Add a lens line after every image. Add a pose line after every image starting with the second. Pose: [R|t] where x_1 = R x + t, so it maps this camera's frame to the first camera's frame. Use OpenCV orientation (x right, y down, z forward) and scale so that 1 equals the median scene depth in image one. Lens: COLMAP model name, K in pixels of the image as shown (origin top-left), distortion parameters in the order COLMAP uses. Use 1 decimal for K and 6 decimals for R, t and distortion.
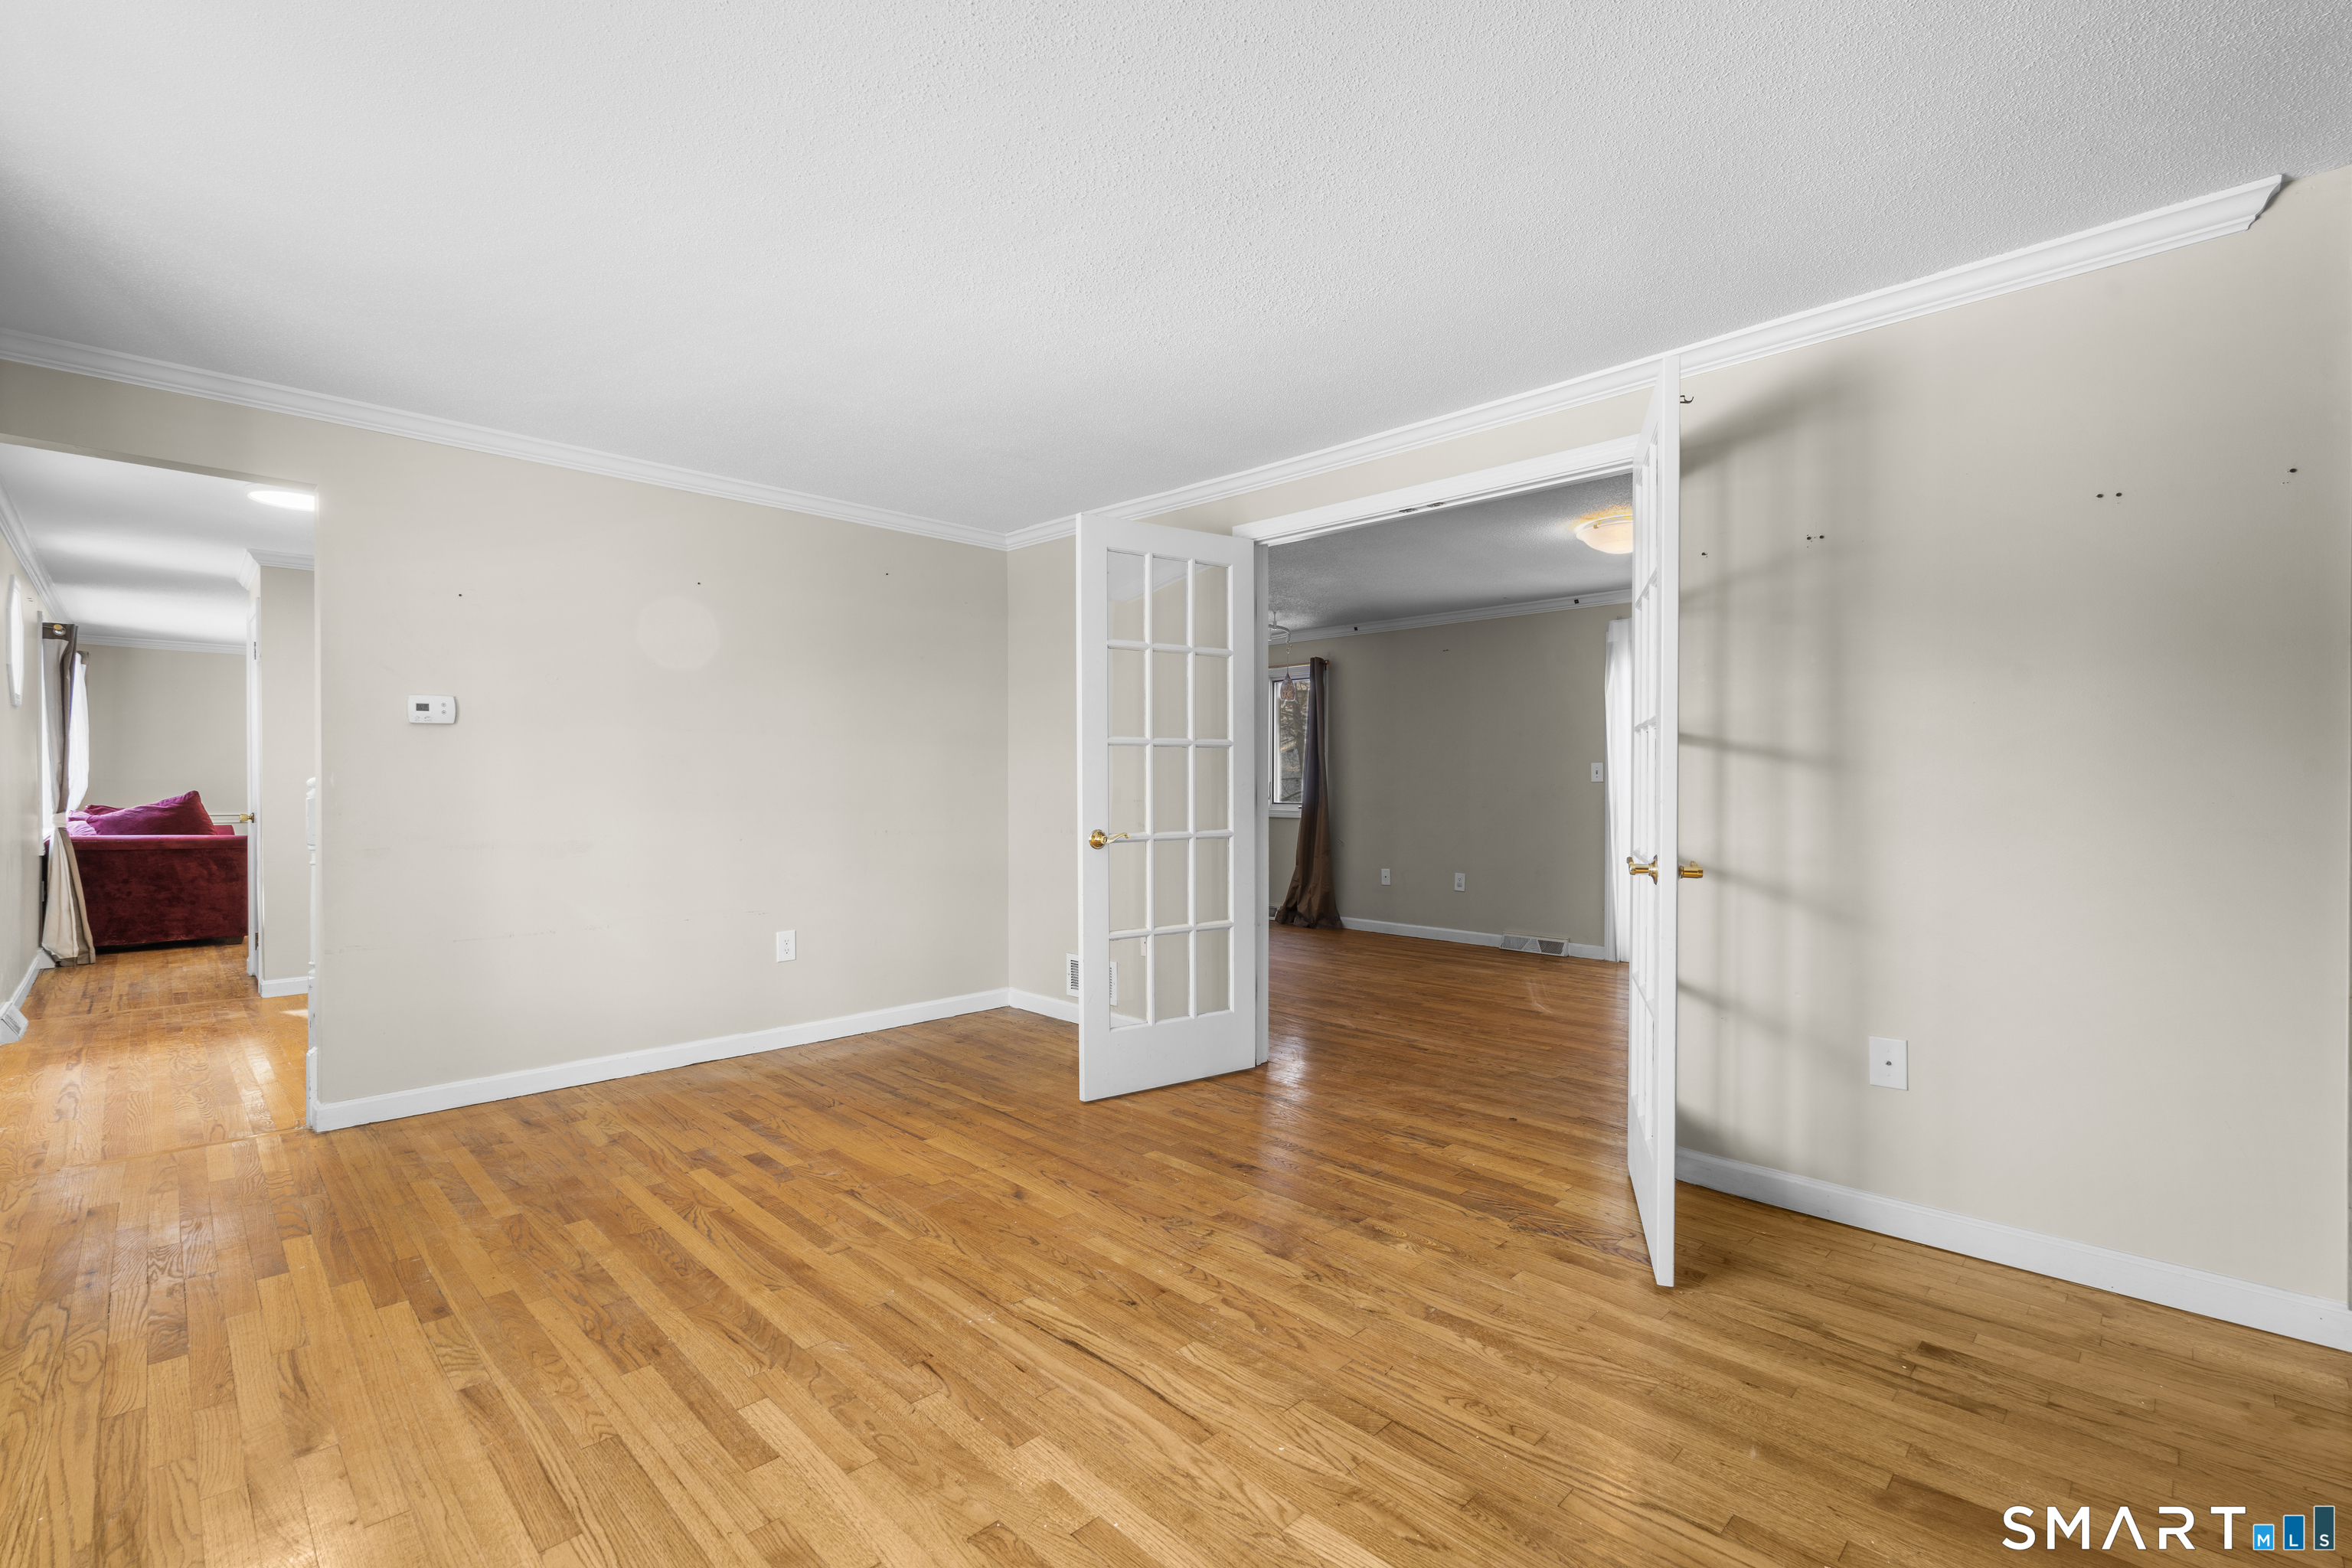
lens RADIAL K [[1054.2, 0, 1166.2], [0, 1054.2, 782.7], [0, 0, 1]] dist [-0.010083, 0.004073]
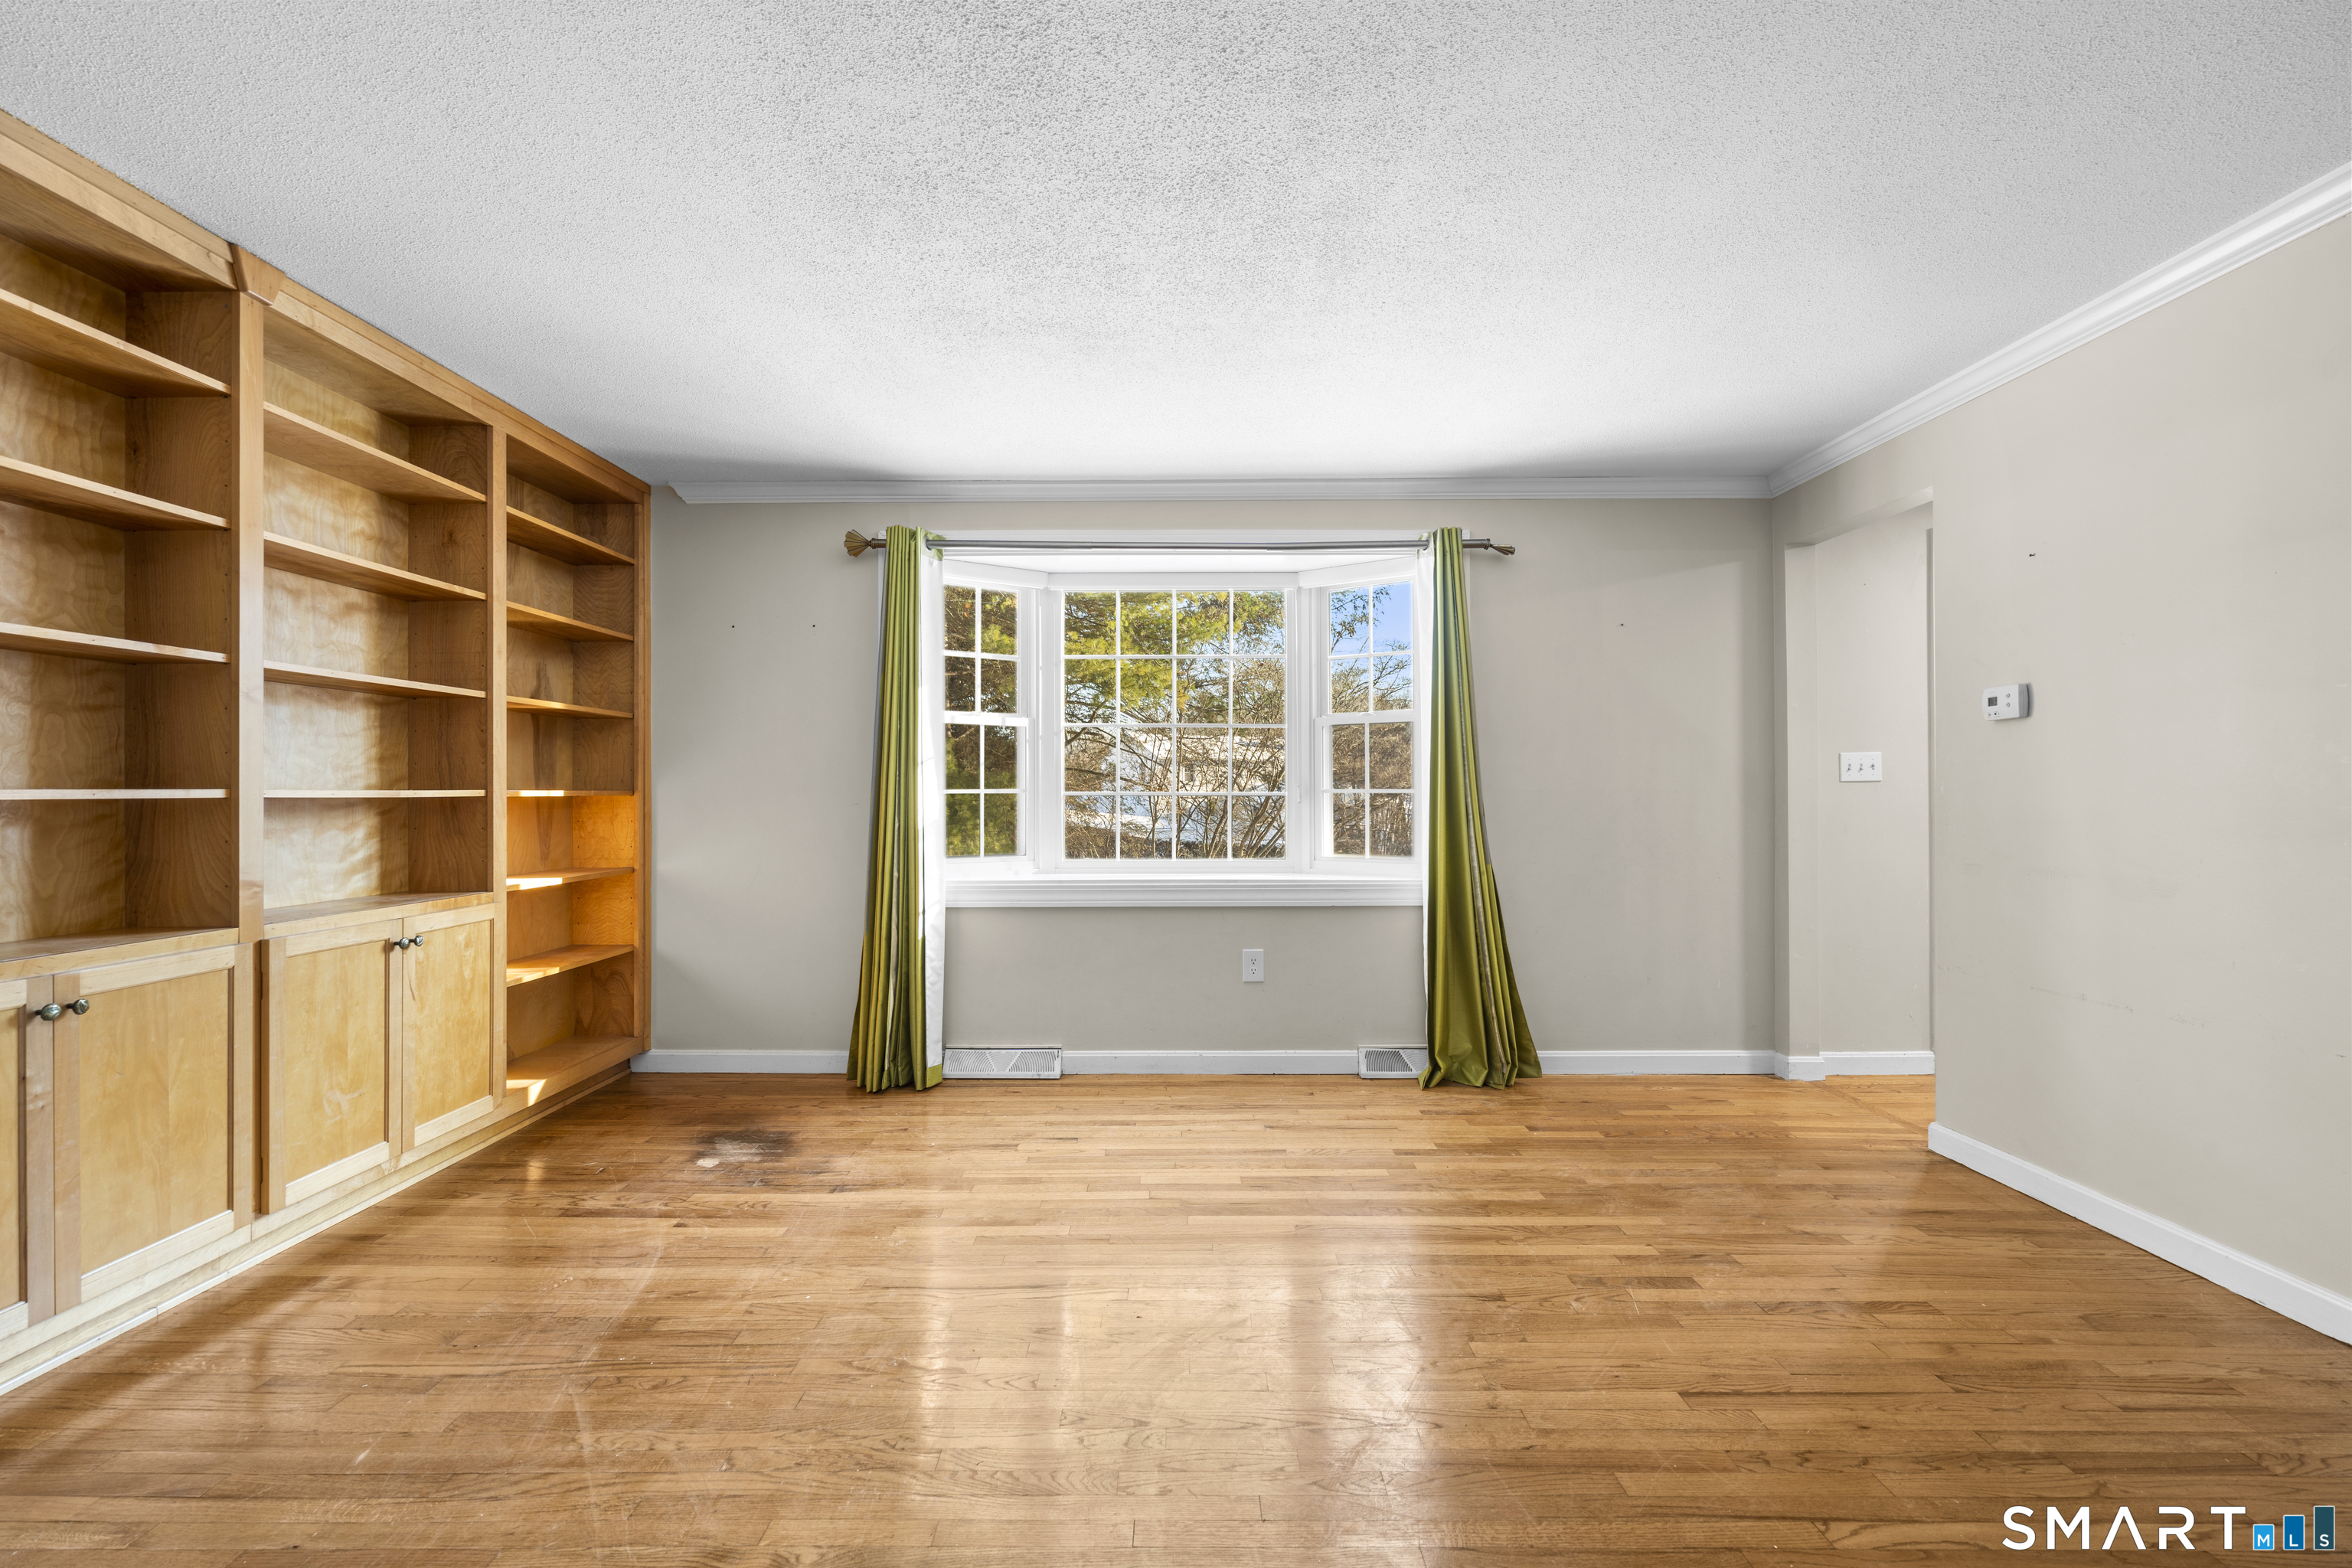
lens RADIAL K [[1054.2, 0, 1170.2], [0, 1054.2, 789.8], [0, 0, 1]] dist [-0.010083, 0.004073]
pose [[-0.701853, -0.001191, -0.712321, 0.413001], [-0.000748, 0.999999, -0.000935, 0.001130], [0.712322, -0.000123, -0.701853, 1.277178]]
